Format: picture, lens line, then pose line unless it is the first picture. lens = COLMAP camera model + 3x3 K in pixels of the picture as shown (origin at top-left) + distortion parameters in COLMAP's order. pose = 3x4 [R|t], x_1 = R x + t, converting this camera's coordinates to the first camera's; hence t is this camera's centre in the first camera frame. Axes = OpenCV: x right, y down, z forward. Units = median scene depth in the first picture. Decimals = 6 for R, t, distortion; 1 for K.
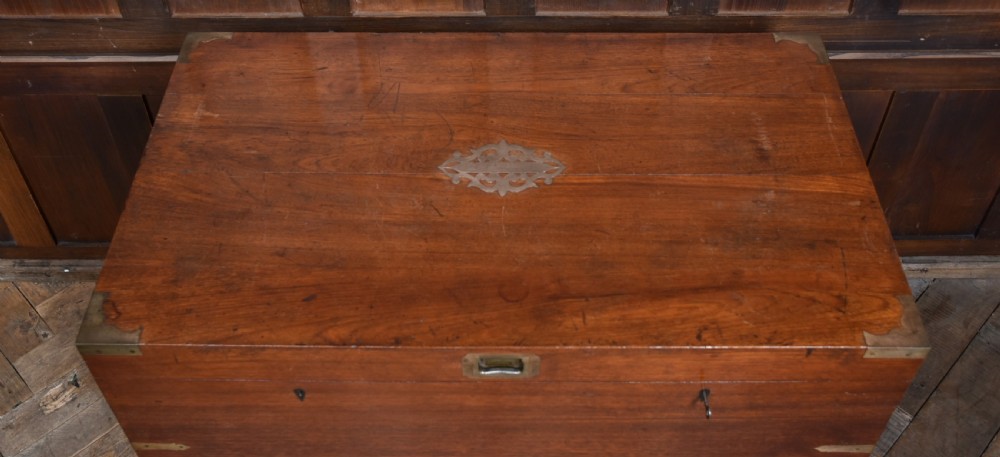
lens RADIAL K [[966.4, 0, 502.9], [0, 966.4, 116.8], [0, 0, 1]] dist [-0.054284, 0.017612]
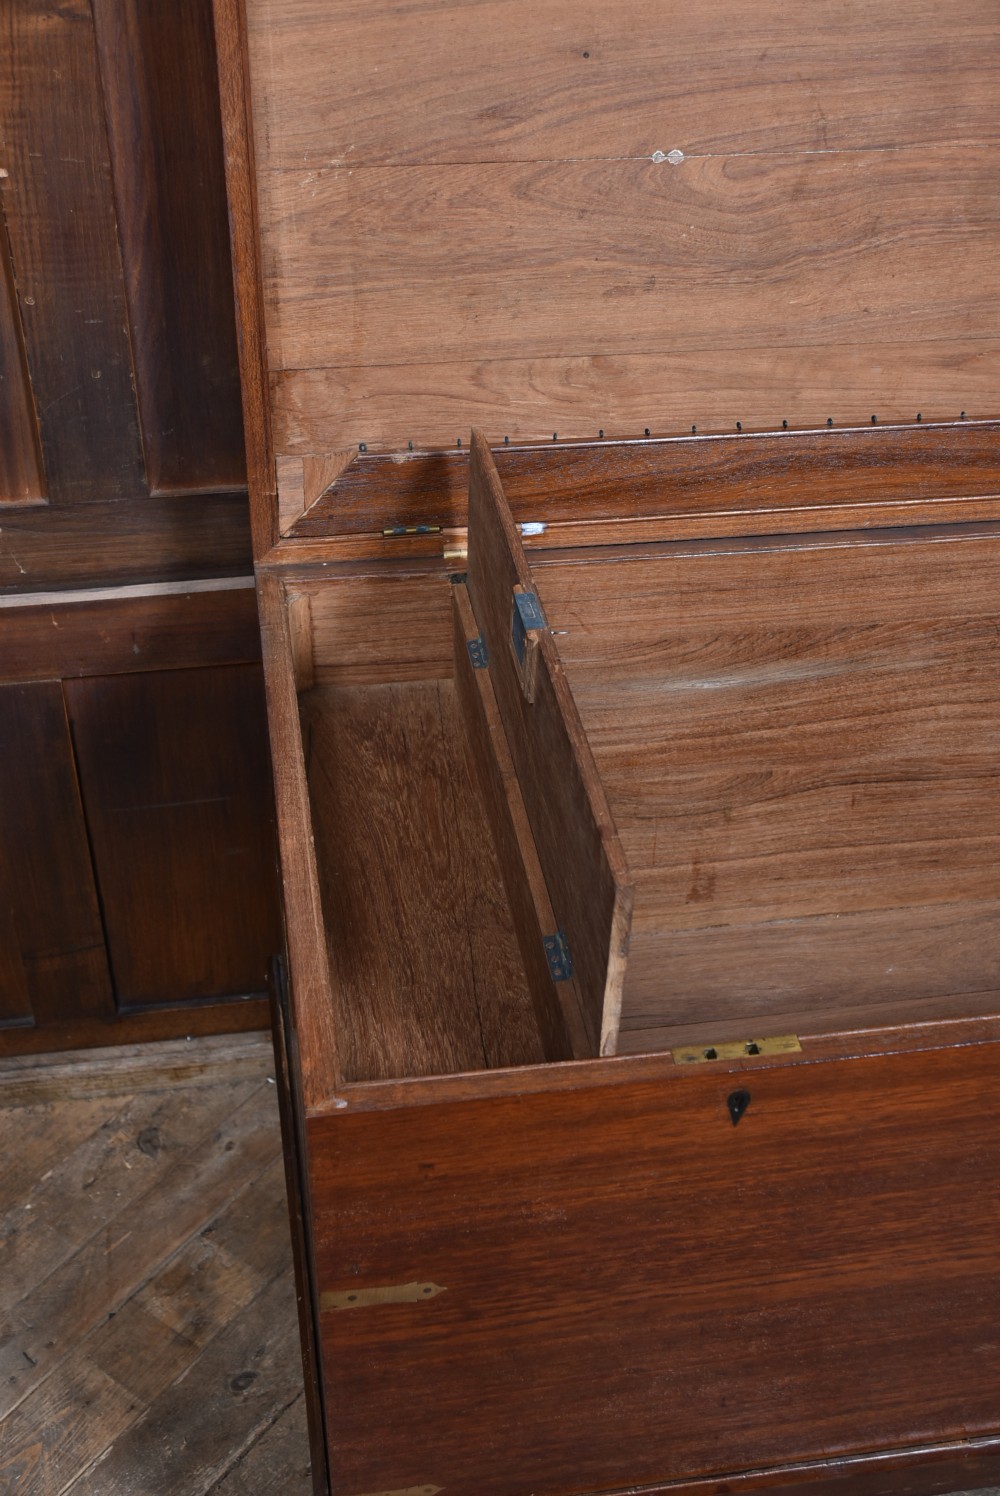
lens RADIAL K [[1742.8, 0, 483.8], [0, 1742.8, 762.2], [0, 0, 1]] dist [-0.064267, 0.112046]
pose [[0.987317, -0.088844, 0.131576, -0.262477], [0.101398, 0.990583, -0.091994, 0.113675], [-0.122164, 0.104169, 0.987028, 0.093156]]
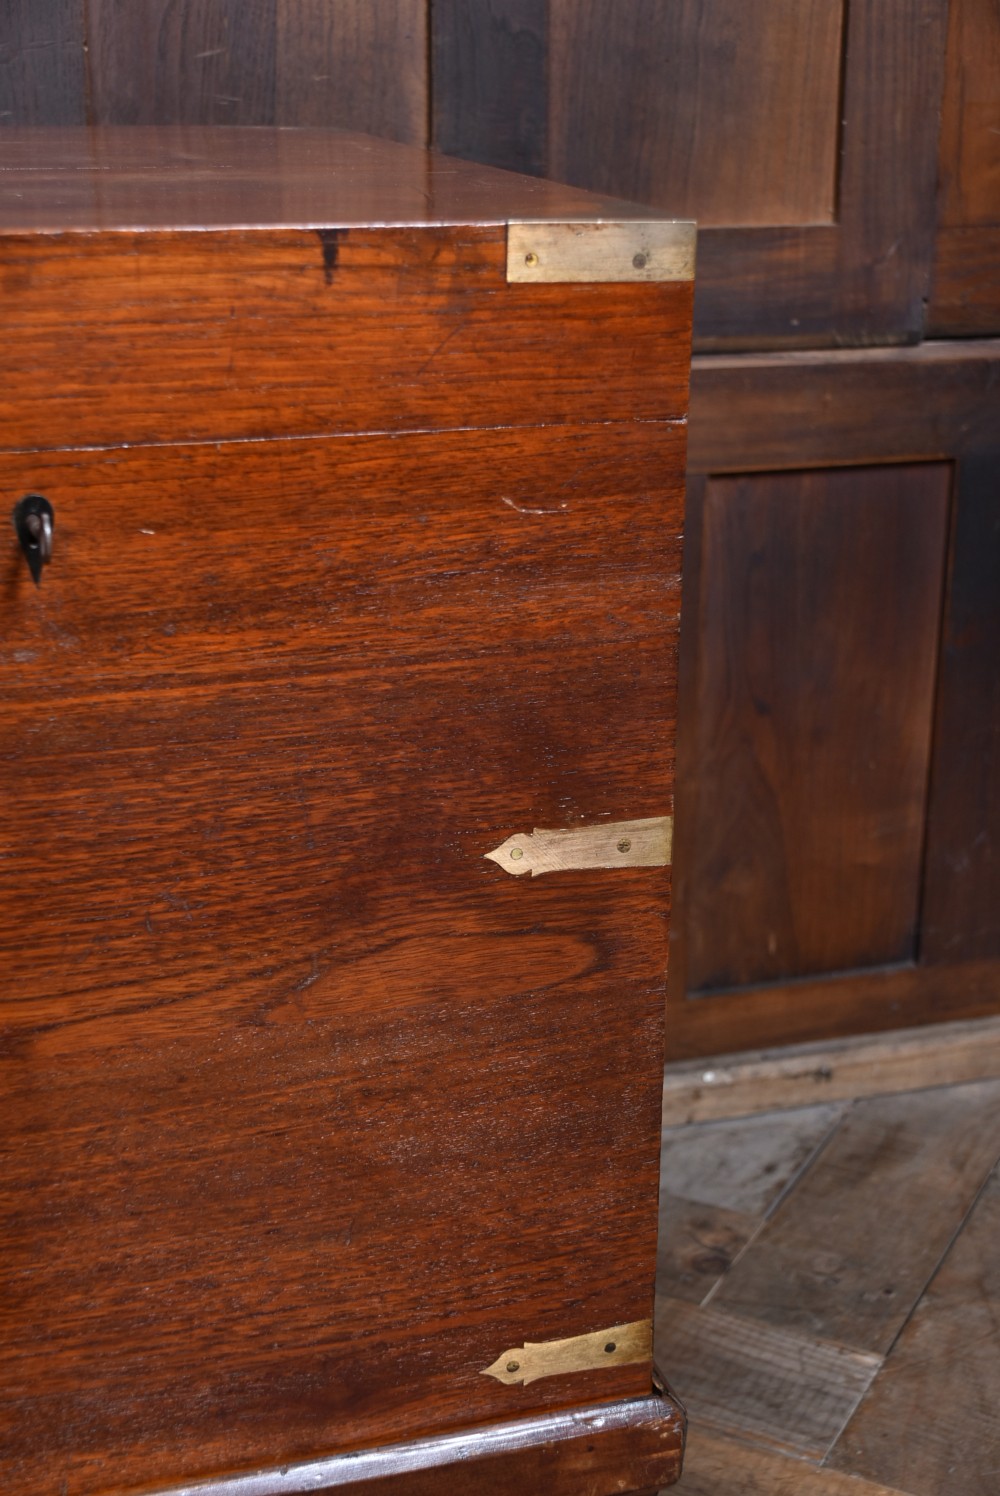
lens RADIAL K [[2112.7, 0, 531.6], [0, 2112.7, 681.3], [0, 0, 1]] dist [-0.012386, 0.053469]
pose [[0.944801, -0.087389, 0.315777, 0.088059], [0.211633, 0.898519, -0.384545, 0.362991], [-0.250126, 0.430147, 0.867416, 0.259359]]
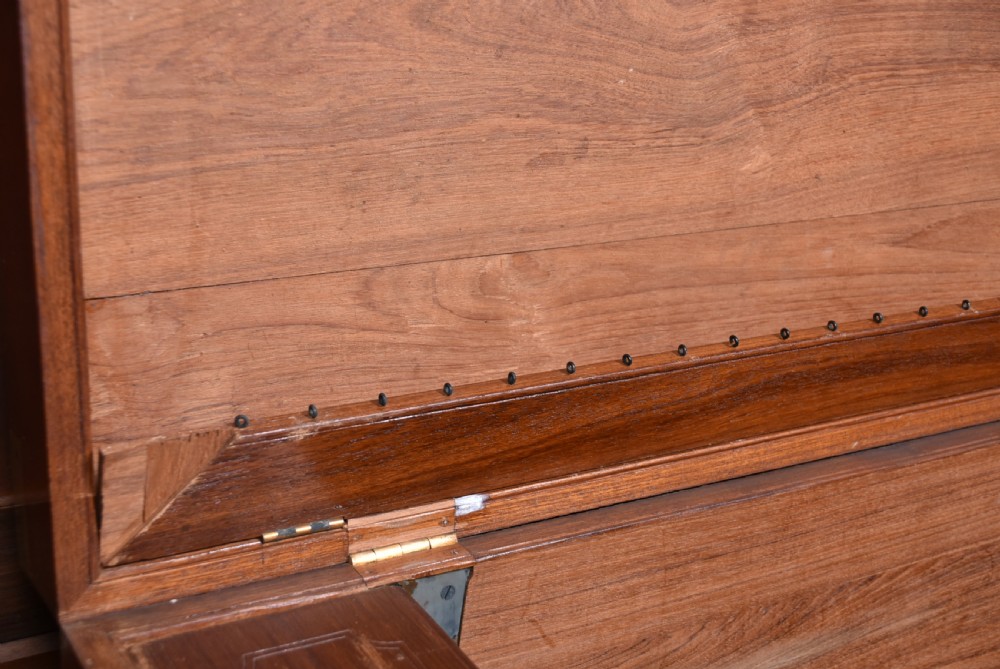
lens RADIAL K [[1525.3, 0, 499.7], [0, 1525.3, 349.6], [0, 0, 1]] dist [-0.049622, 0.240207]
pose [[0.858904, -0.137243, 0.493405, -0.338257], [0.304554, 0.911437, -0.276639, 0.033239], [-0.411741, 0.387875, 0.824635, 0.426644]]
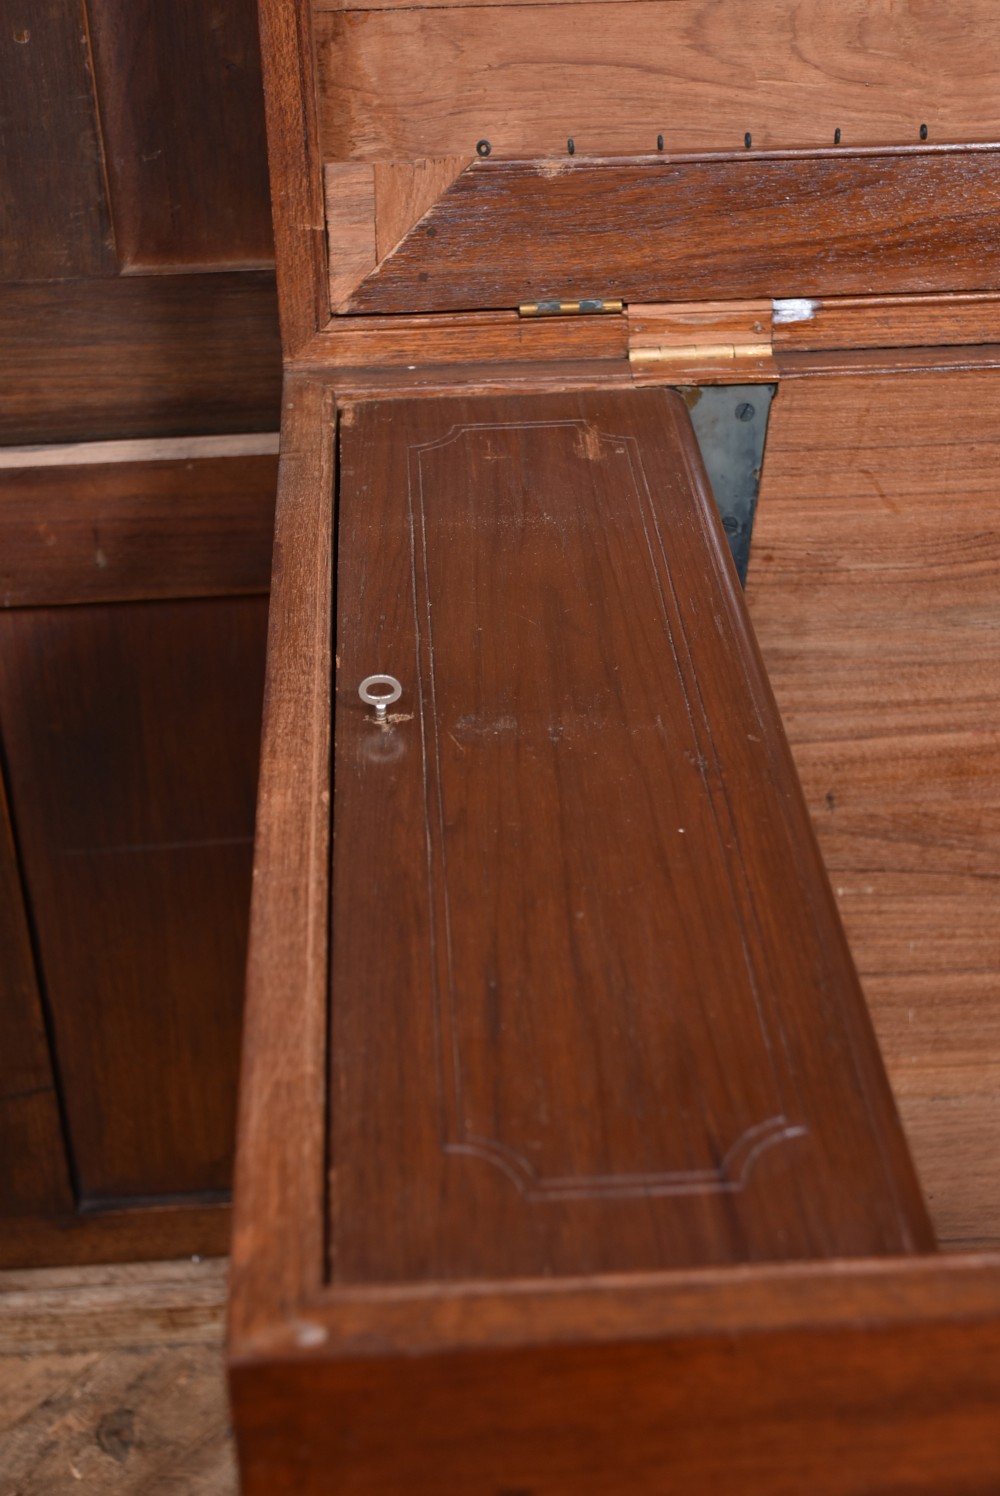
lens RADIAL K [[2281.9, 0, 500.0], [0, 2281.9, 748.0], [0, 0, 1]] dist [-0.049622, 0.240207]
pose [[0.997667, -0.055642, 0.039564, -0.230218], [0.062188, 0.979764, -0.190250, 0.144839], [-0.028178, 0.192266, 0.980938, 0.313571]]
